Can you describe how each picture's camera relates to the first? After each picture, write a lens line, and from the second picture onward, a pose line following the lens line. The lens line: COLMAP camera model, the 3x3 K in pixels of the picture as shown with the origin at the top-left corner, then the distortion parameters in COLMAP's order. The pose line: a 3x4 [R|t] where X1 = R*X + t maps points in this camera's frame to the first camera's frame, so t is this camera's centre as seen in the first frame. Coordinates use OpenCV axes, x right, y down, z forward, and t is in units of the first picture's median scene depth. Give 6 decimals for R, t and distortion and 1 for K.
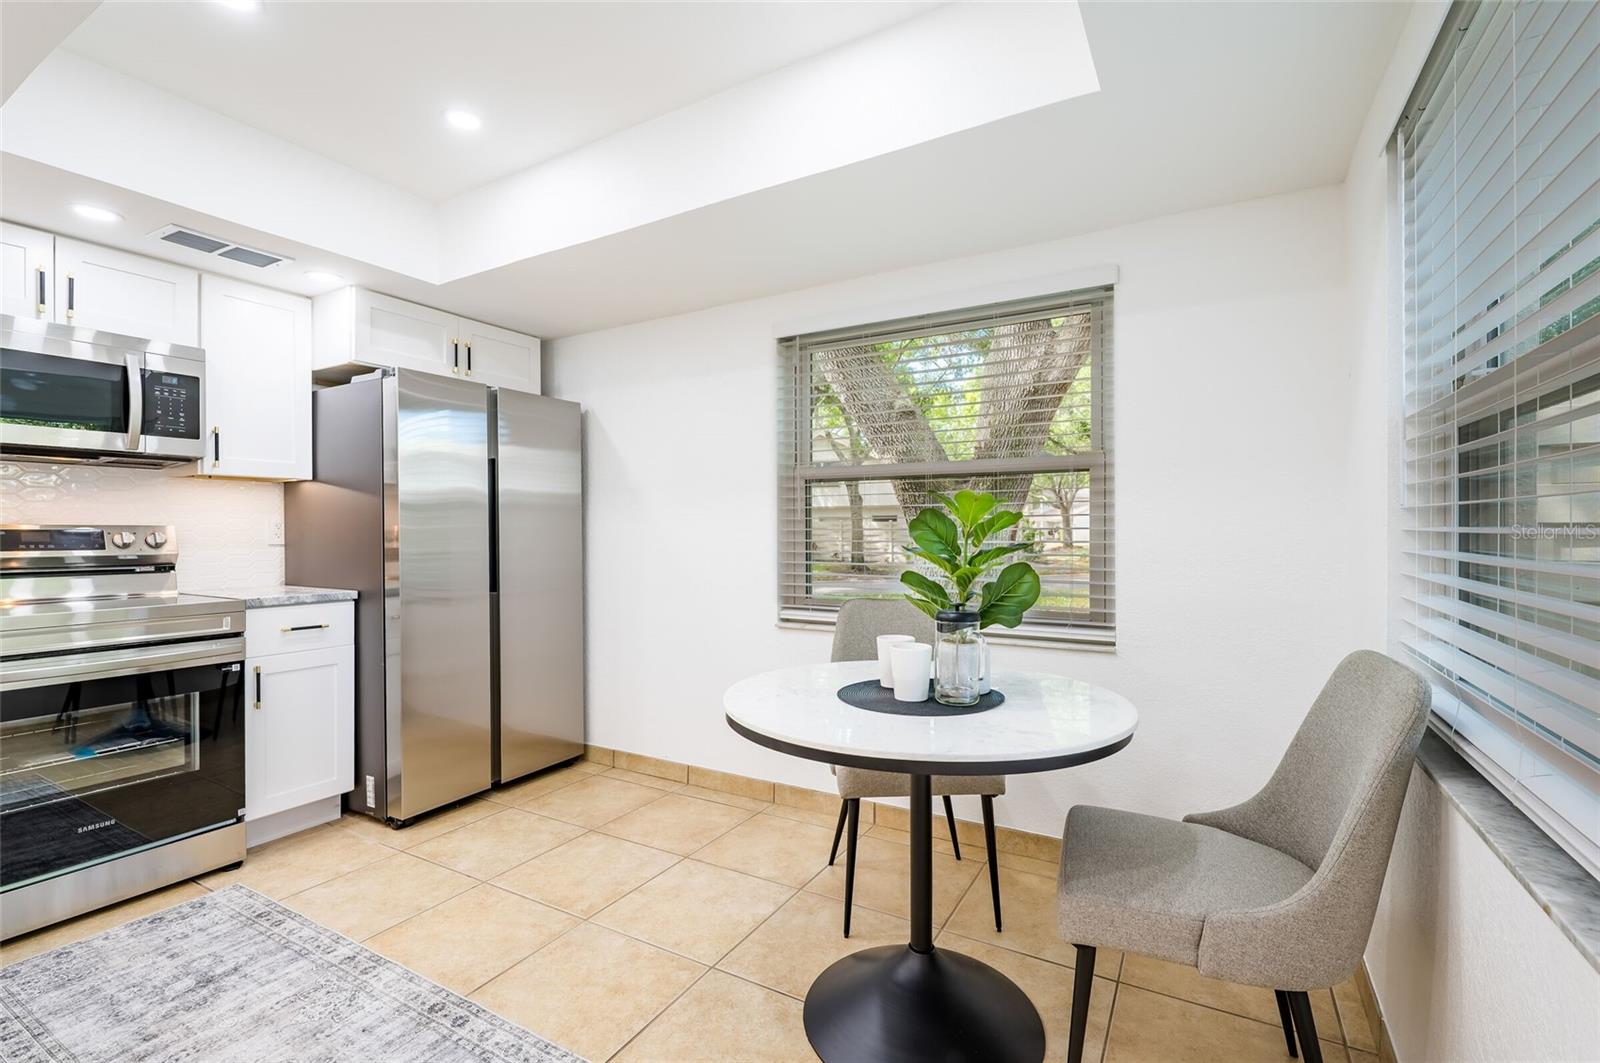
lens RADIAL K [[703.6, 0, 800.0], [0, 703.6, 531.5], [0, 0, 1]] dist [-0.002463, 0.000293]
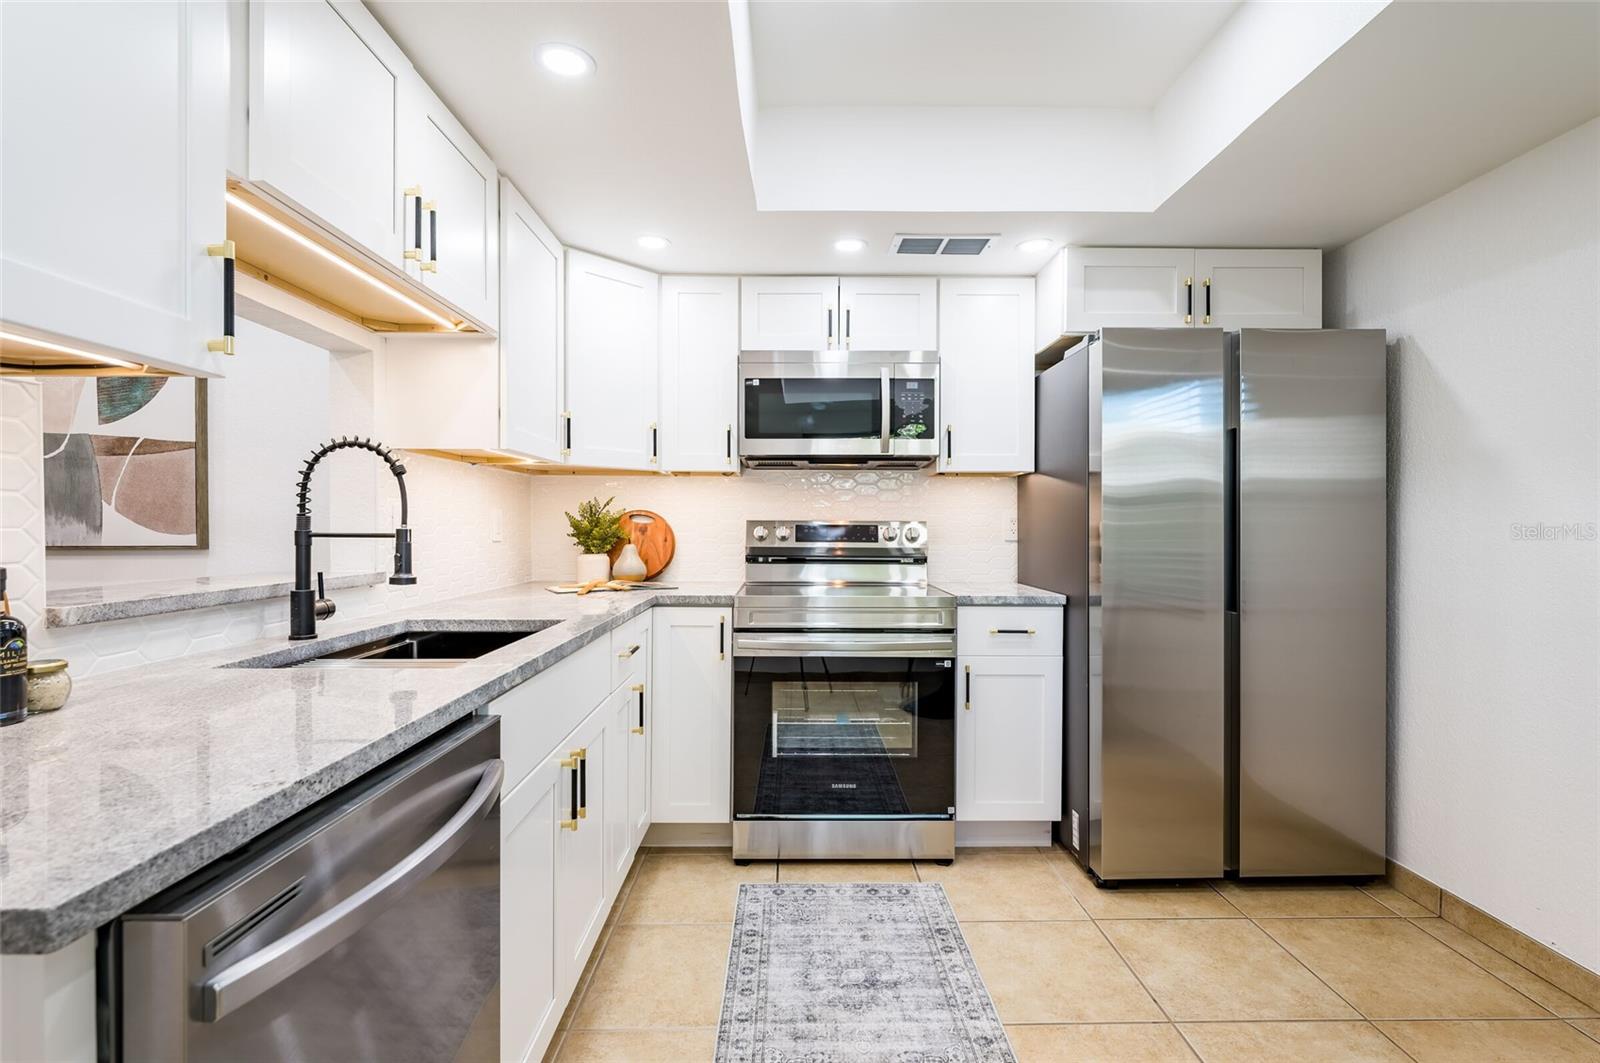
lens RADIAL K [[759.7, 0, 800.0], [0, 759.7, 531.5], [0, 0, 1]] dist [-0.003199, -0.000576]
pose [[0.517361, 0.009651, -0.855713, 0.006558], [-0.003818, 0.999952, 0.008970, -0.002388], [0.855759, -0.001373, 0.517374, 0.242315]]
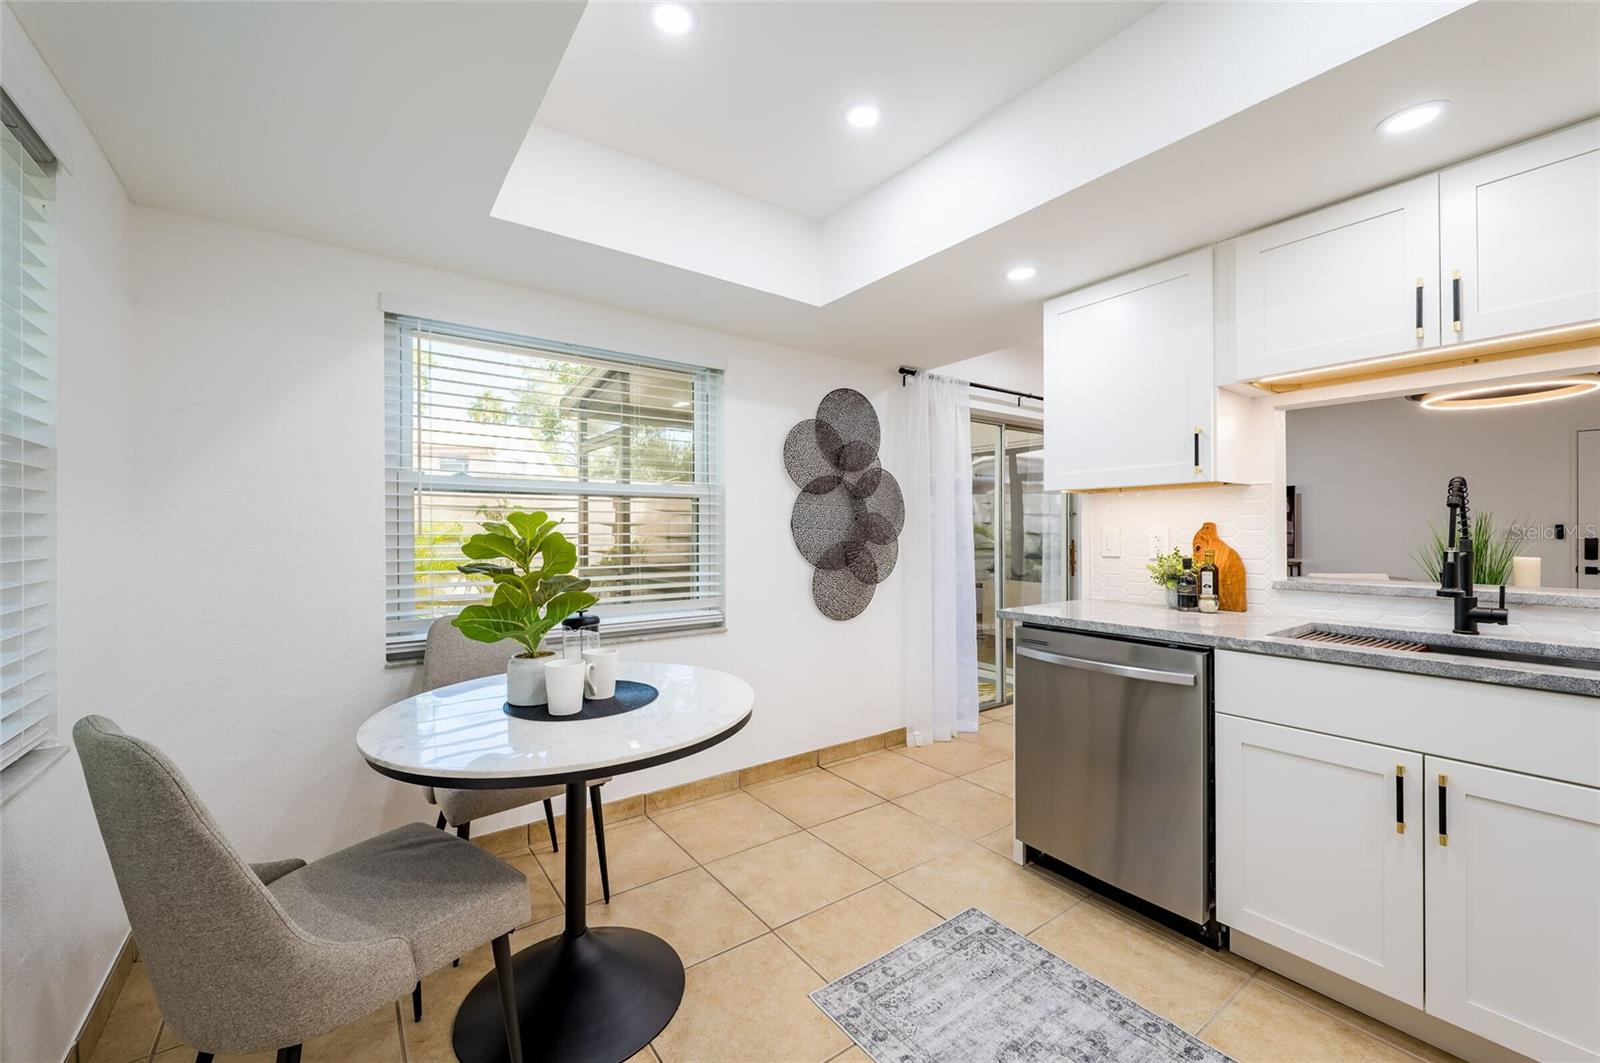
lens RADIAL K [[627.7, 0, 800.0], [0, 627.7, 531.5], [0, 0, 1]] dist [0.000160, -0.000044]
pose [[-0.914663, 0.005147, 0.404184, -0.347805], [0.006293, 0.999979, 0.001508, -0.022265], [-0.404168, 0.003922, -0.914676, 1.103223]]
